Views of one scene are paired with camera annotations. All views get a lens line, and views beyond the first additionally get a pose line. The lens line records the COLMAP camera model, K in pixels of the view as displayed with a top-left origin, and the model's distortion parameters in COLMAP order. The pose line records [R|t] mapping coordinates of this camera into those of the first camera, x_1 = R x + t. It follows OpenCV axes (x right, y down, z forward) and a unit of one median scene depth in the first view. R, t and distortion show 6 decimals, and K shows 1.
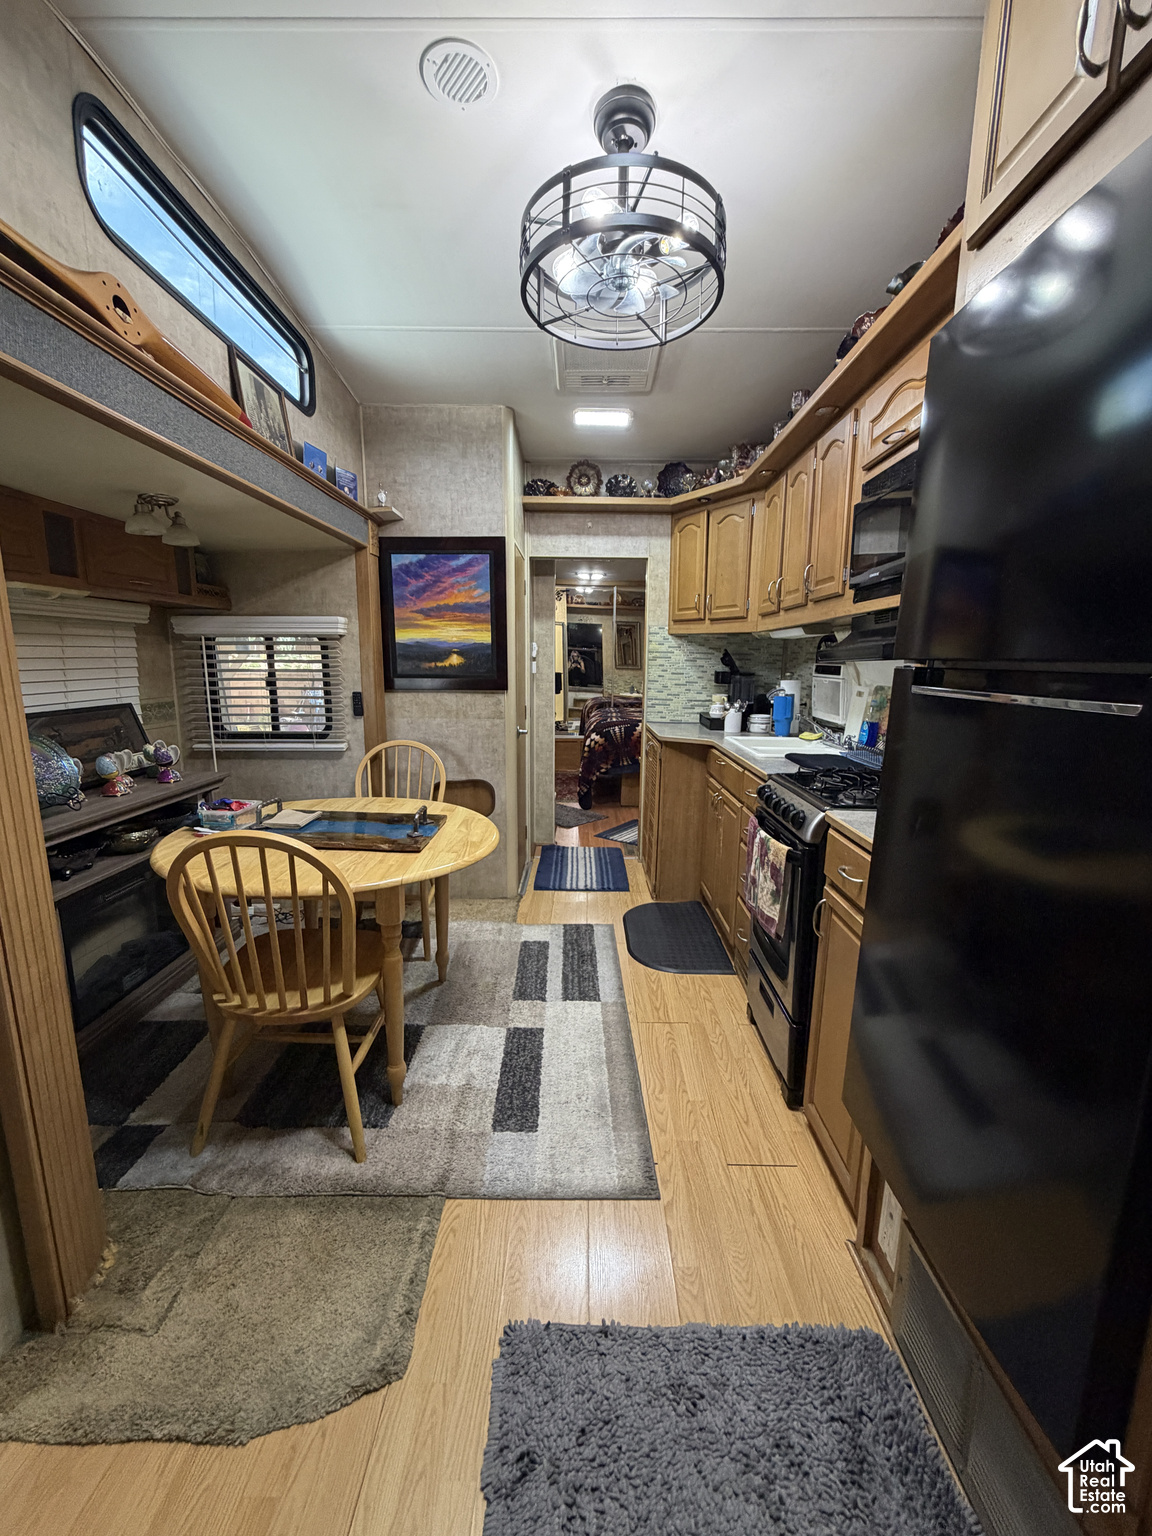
lens RADIAL K [[611.0, 0, 575.2], [0, 611.0, 769.6], [0, 0, 1]] dist [-0.003006, 0.000584]
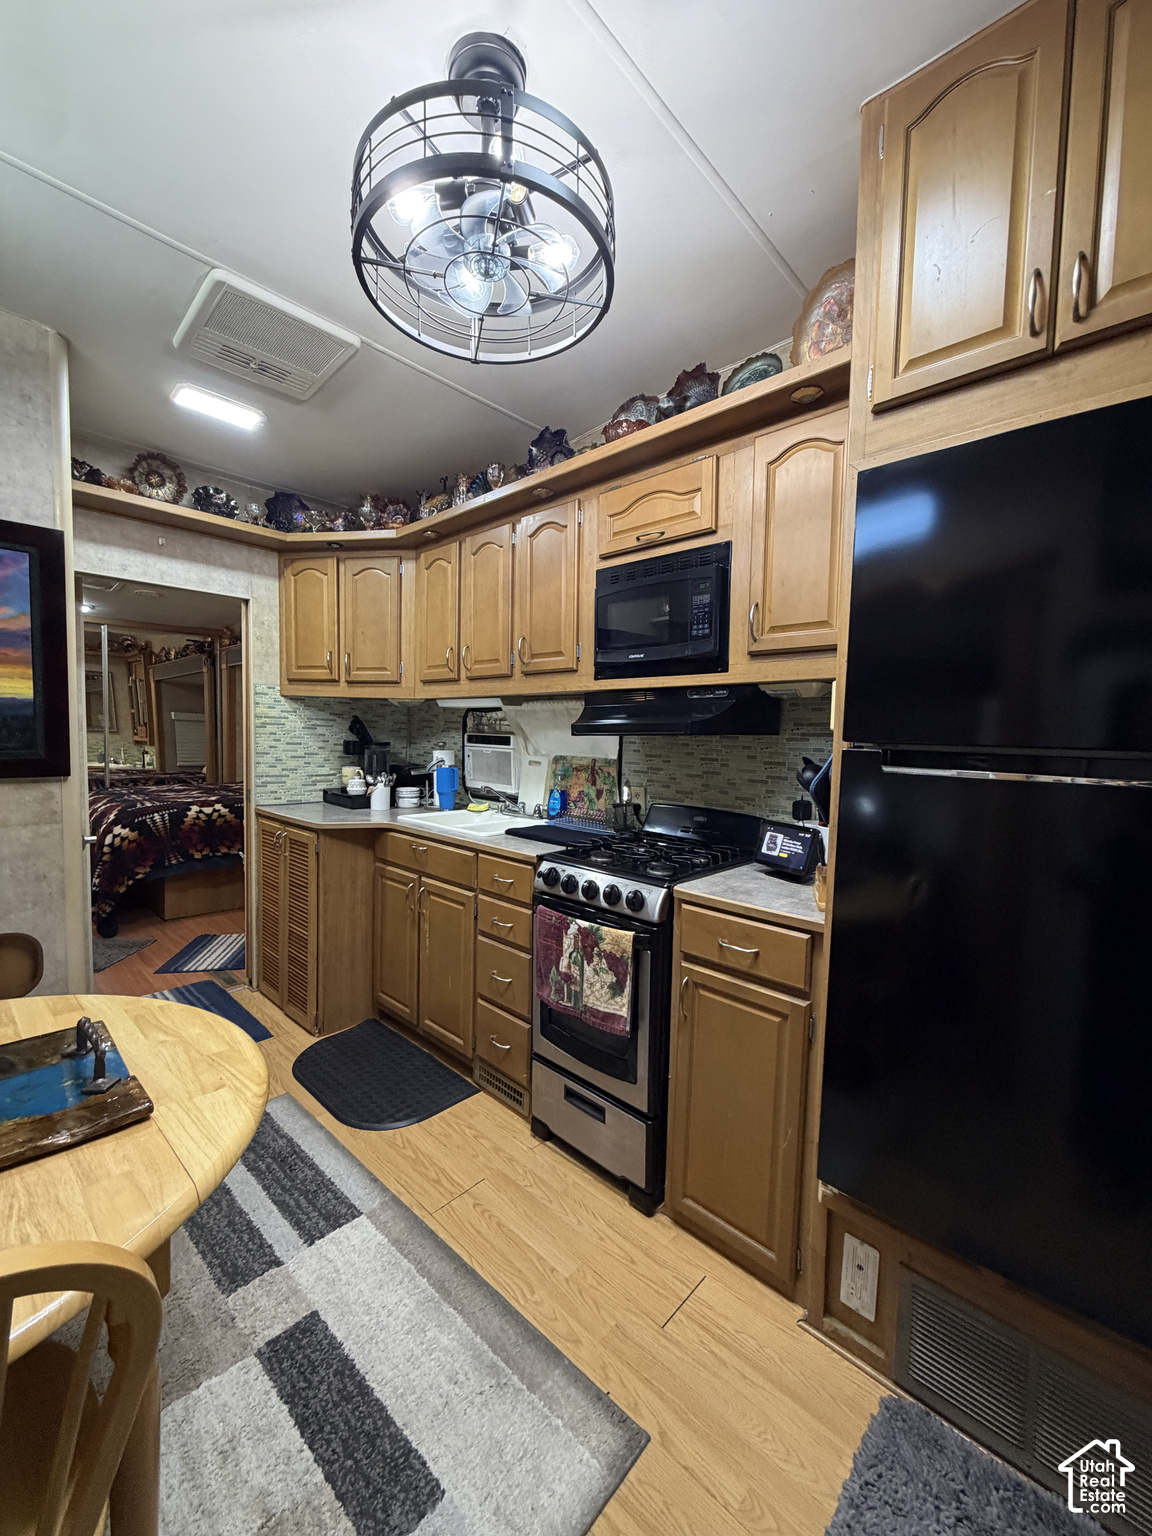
lens RADIAL K [[611.0, 0, 578.3], [0, 611.0, 767.9], [0, 0, 1]] dist [-0.003006, 0.000584]
pose [[0.675650, -0.040311, 0.736119, -0.212490], [0.116259, 0.991836, -0.052394, -0.045856], [-0.727998, 0.120980, 0.674821, 0.214074]]
